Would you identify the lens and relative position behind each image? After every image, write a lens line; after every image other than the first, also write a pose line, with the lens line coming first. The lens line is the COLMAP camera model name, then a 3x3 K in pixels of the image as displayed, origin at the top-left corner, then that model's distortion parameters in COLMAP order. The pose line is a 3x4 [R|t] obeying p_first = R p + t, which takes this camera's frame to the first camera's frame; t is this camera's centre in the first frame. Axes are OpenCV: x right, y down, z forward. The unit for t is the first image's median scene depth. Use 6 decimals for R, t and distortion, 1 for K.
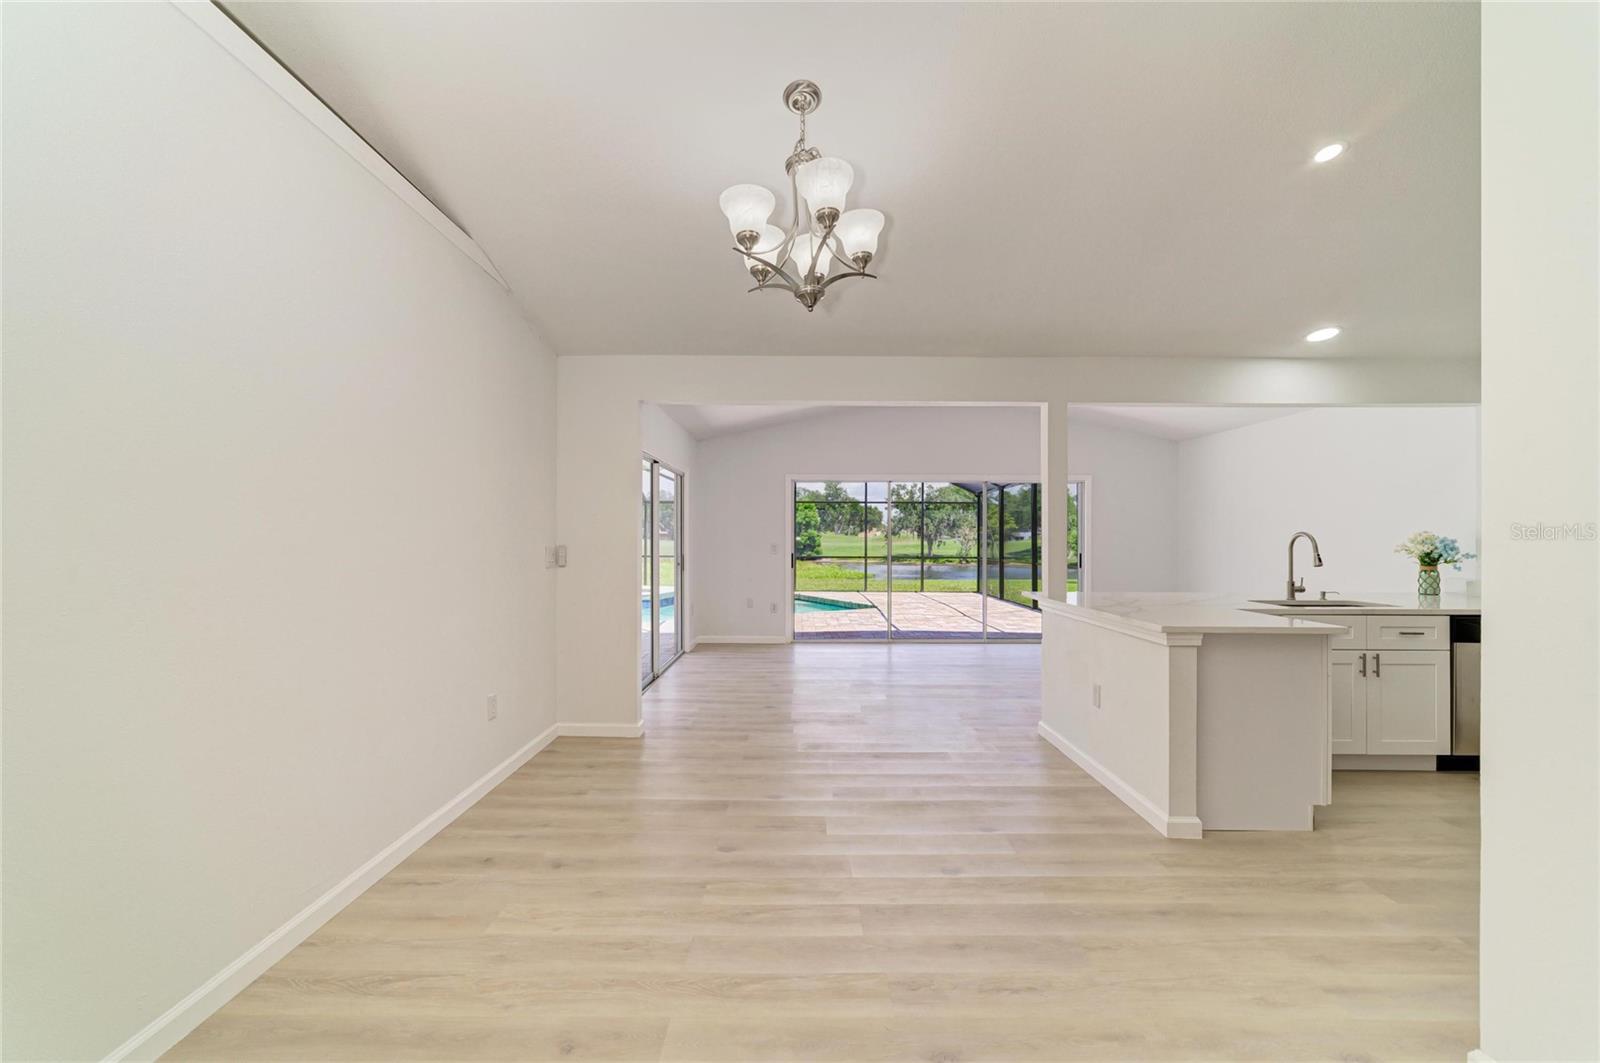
lens RADIAL K [[634.5, 0, 801.5], [0, 634.5, 536.8], [0, 0, 1]] dist [-0.016781, 0.005949]
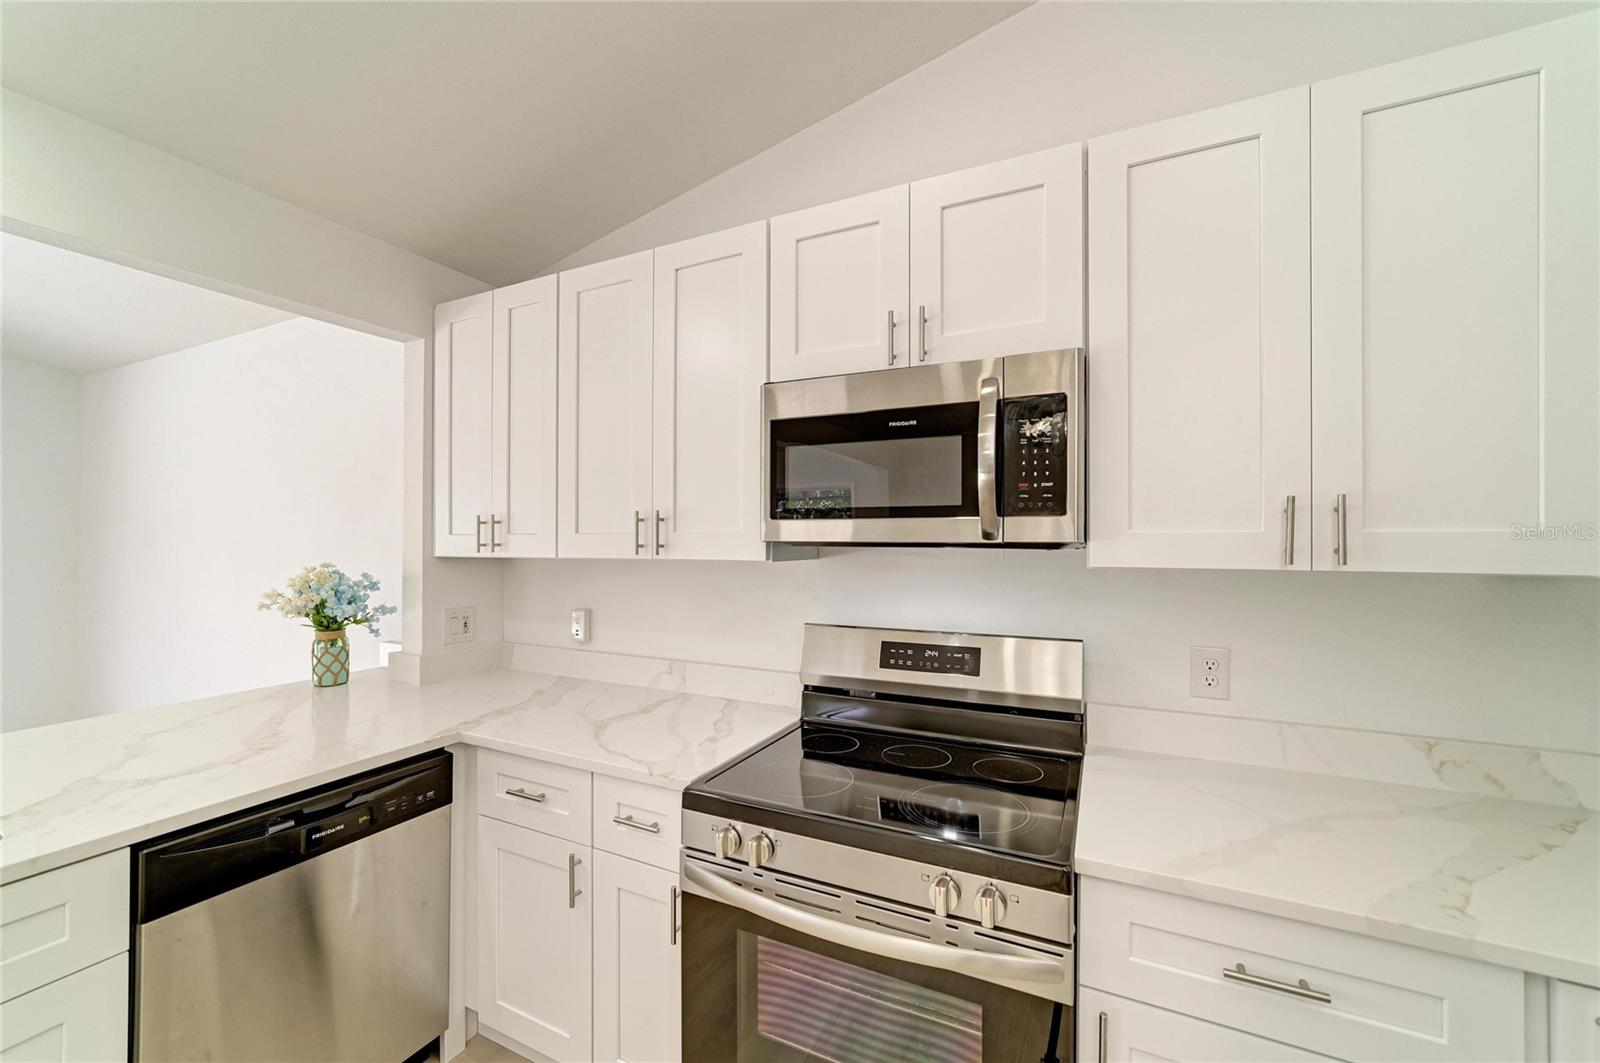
lens RADIAL K [[634.5, 0, 800.5], [0, 634.5, 536.0], [0, 0, 1]] dist [-0.016781, 0.005949]
pose [[0.438988, 0.001721, 0.898491, 0.726235], [-0.003961, 0.999992, 0.000019, -0.034131], [-0.898484, -0.003567, 0.438992, 0.436034]]
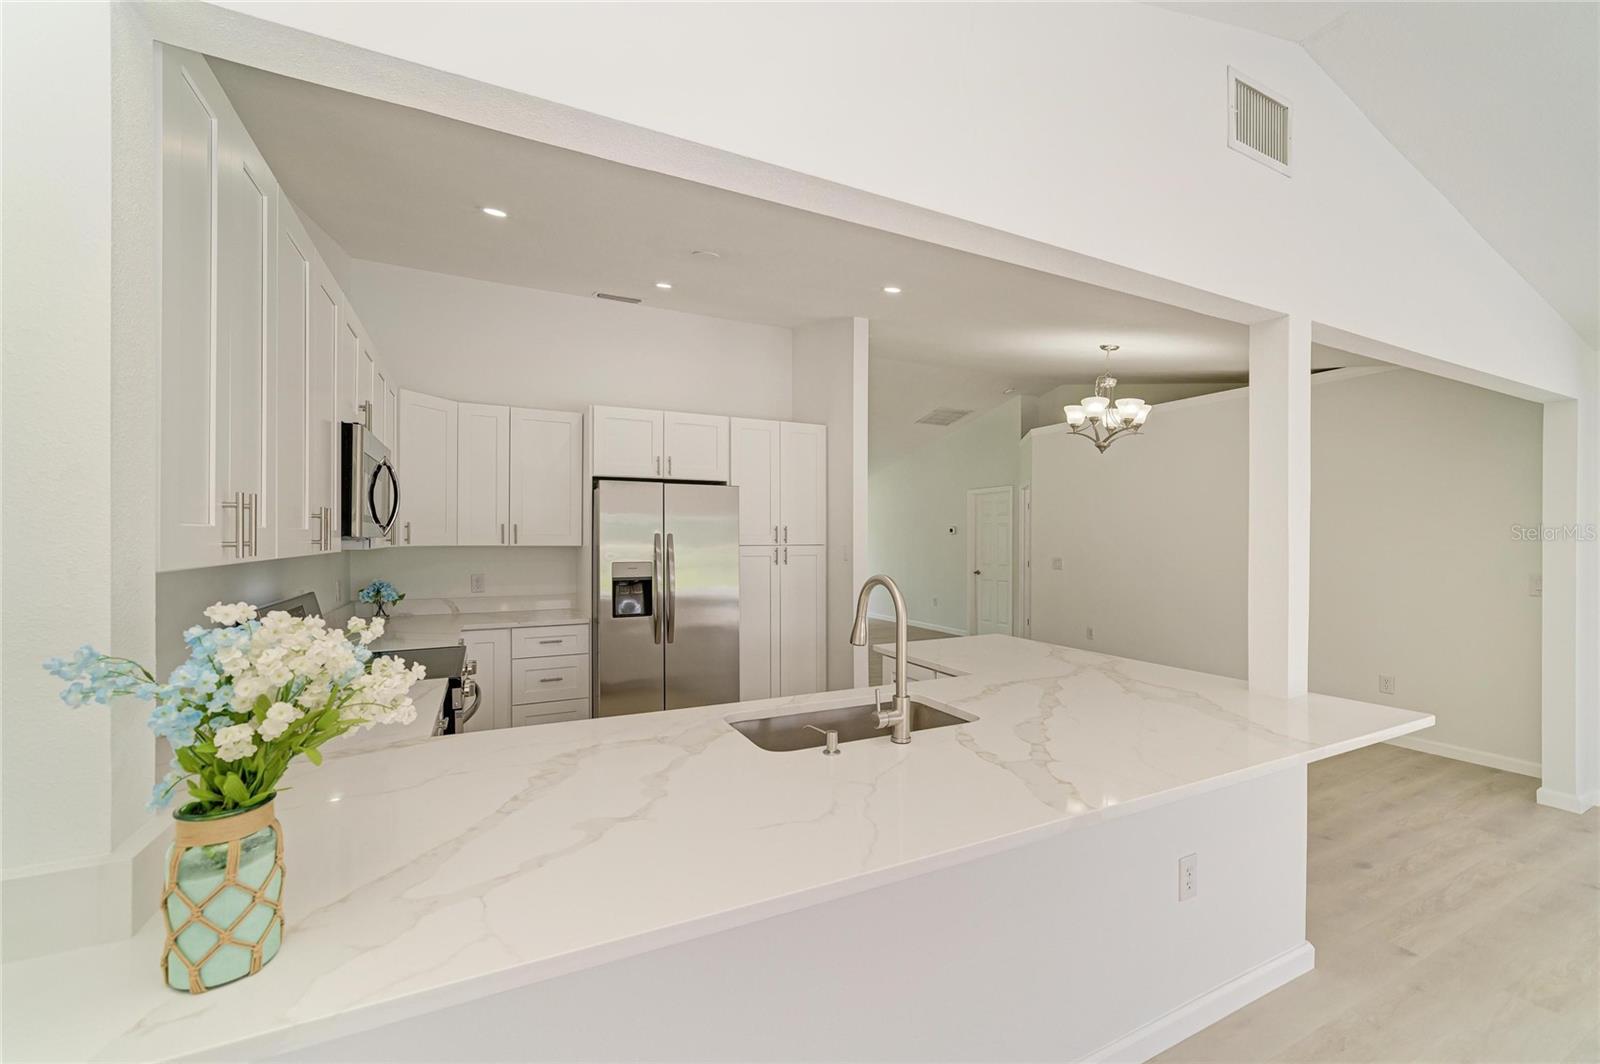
lens RADIAL K [[634.5, 0, 801.2], [0, 634.5, 534.9], [0, 0, 1]] dist [-0.016781, 0.005949]
pose [[-0.894924, -0.007064, -0.446162, 0.966678], [-0.002654, 0.999941, -0.010507, -0.028581], [0.446210, -0.008218, -0.894891, 1.272265]]
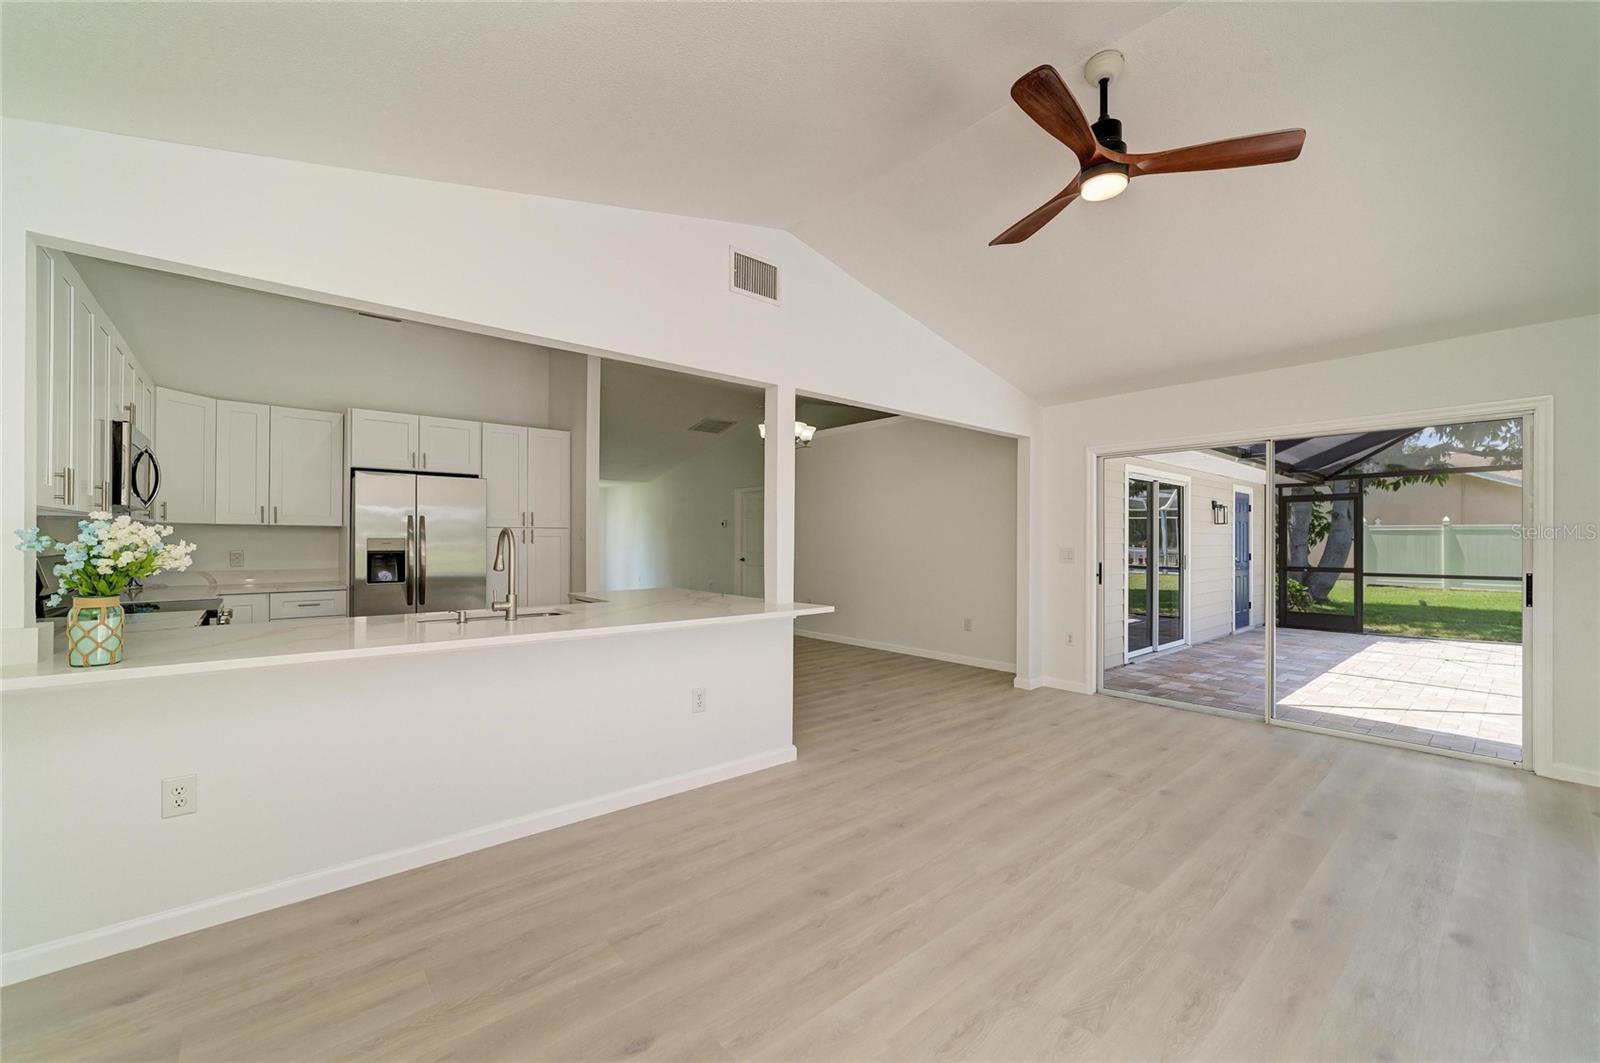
lens RADIAL K [[634.5, 0, 801.3], [0, 634.5, 535.1], [0, 0, 1]] dist [-0.016781, 0.005949]
pose [[-0.756020, -0.010623, -0.654462, 0.949895], [-0.002625, 0.999909, -0.013198, 0.009721], [0.654543, -0.008260, -0.755980, 1.677920]]
